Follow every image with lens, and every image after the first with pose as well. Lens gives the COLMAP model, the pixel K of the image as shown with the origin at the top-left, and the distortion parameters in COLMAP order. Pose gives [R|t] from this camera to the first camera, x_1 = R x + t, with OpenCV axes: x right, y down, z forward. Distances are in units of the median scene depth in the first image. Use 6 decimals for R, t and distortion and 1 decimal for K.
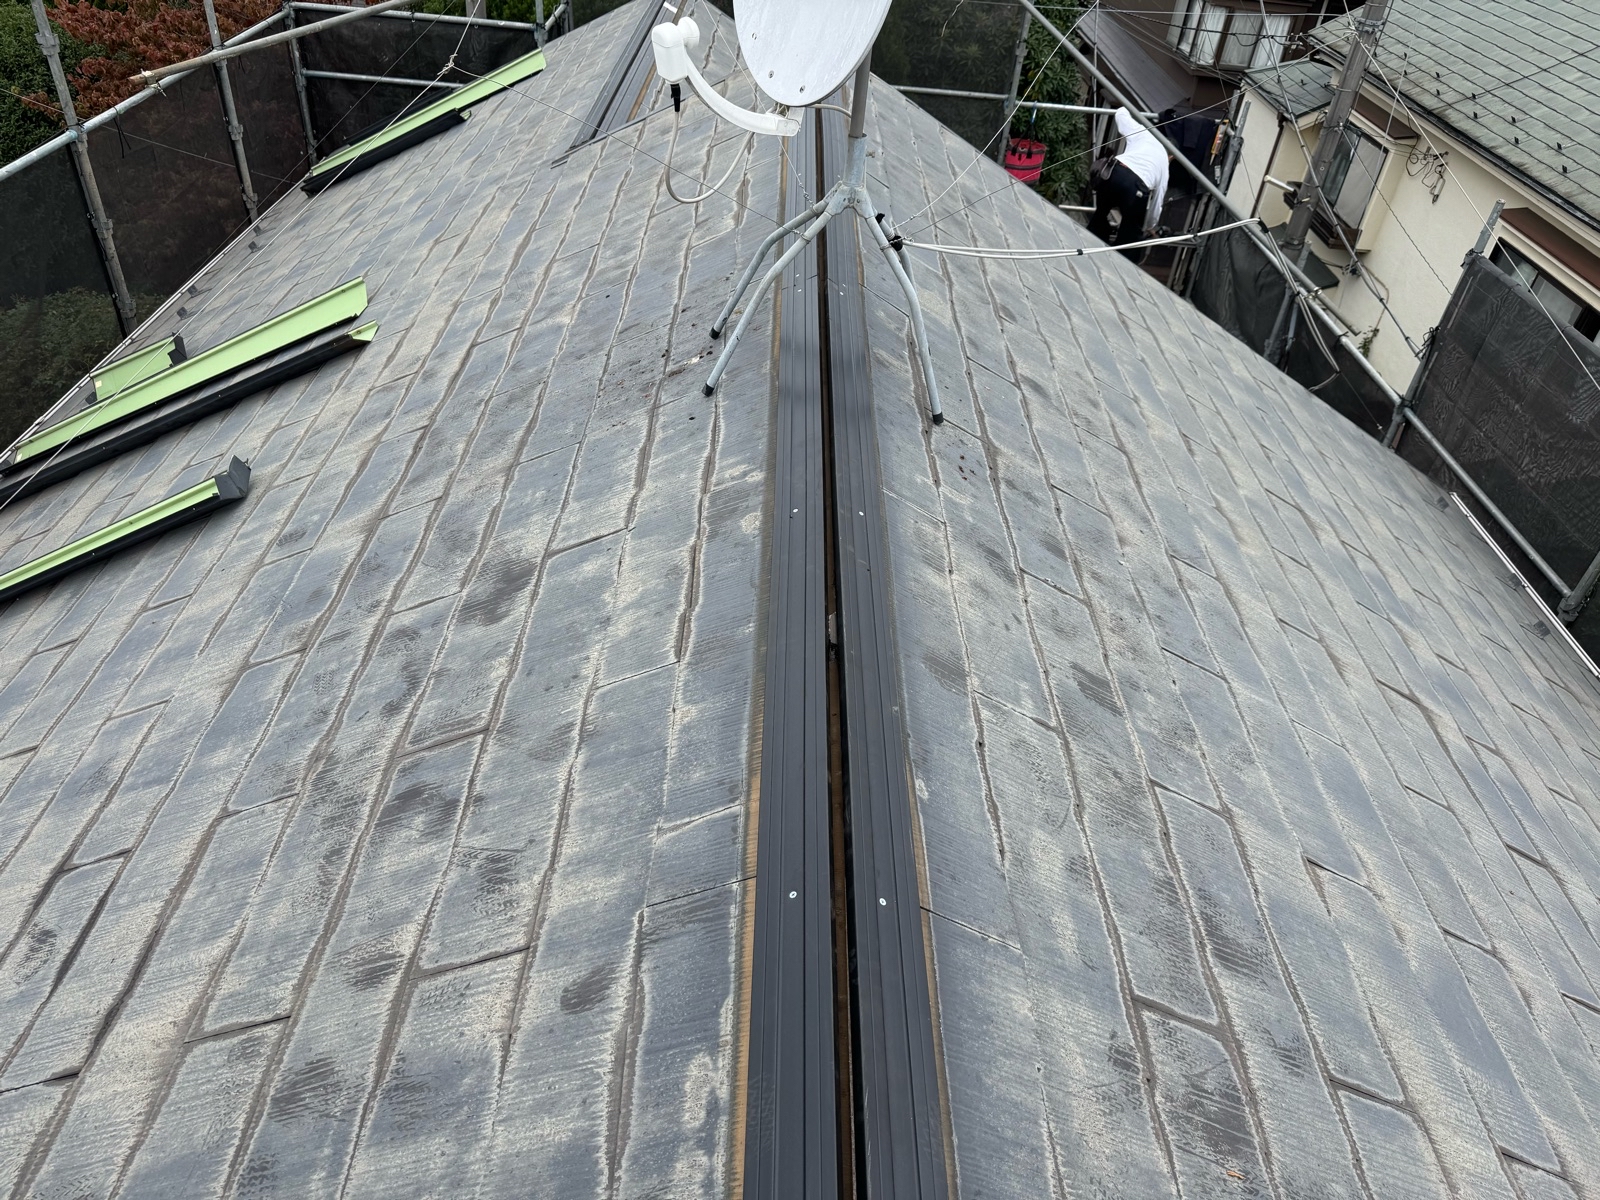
lens RADIAL K [[1150.5, 0, 800.0], [0, 1150.5, 600.0], [0, 0, 1]] dist [0.006451, -0.011581]
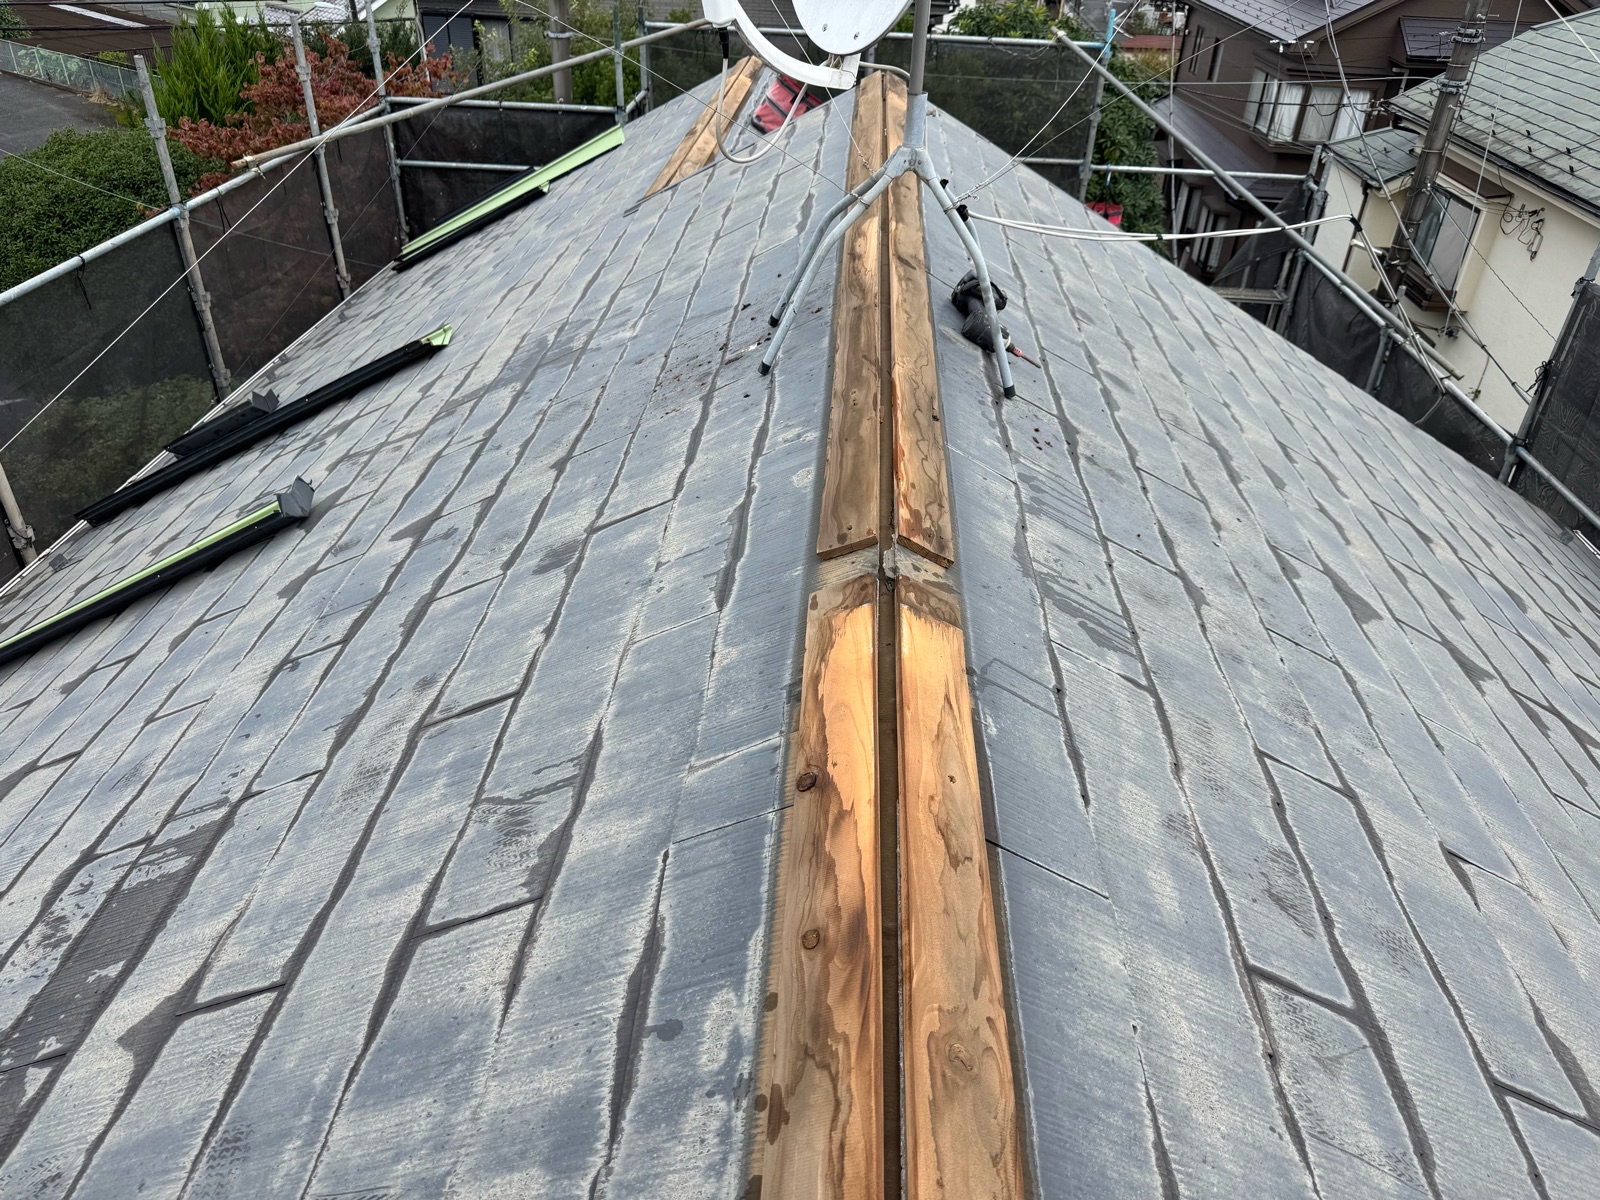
lens RADIAL K [[1152.8, 0, 800.0], [0, 1152.8, 600.0], [0, 0, 1]] dist [-0.003461, -0.003458]
pose [[0.997136, -0.013246, -0.074463, 0.019823], [0.006957, 0.996433, -0.084097, 0.100470], [0.075311, 0.083338, 0.993671, 0.079859]]
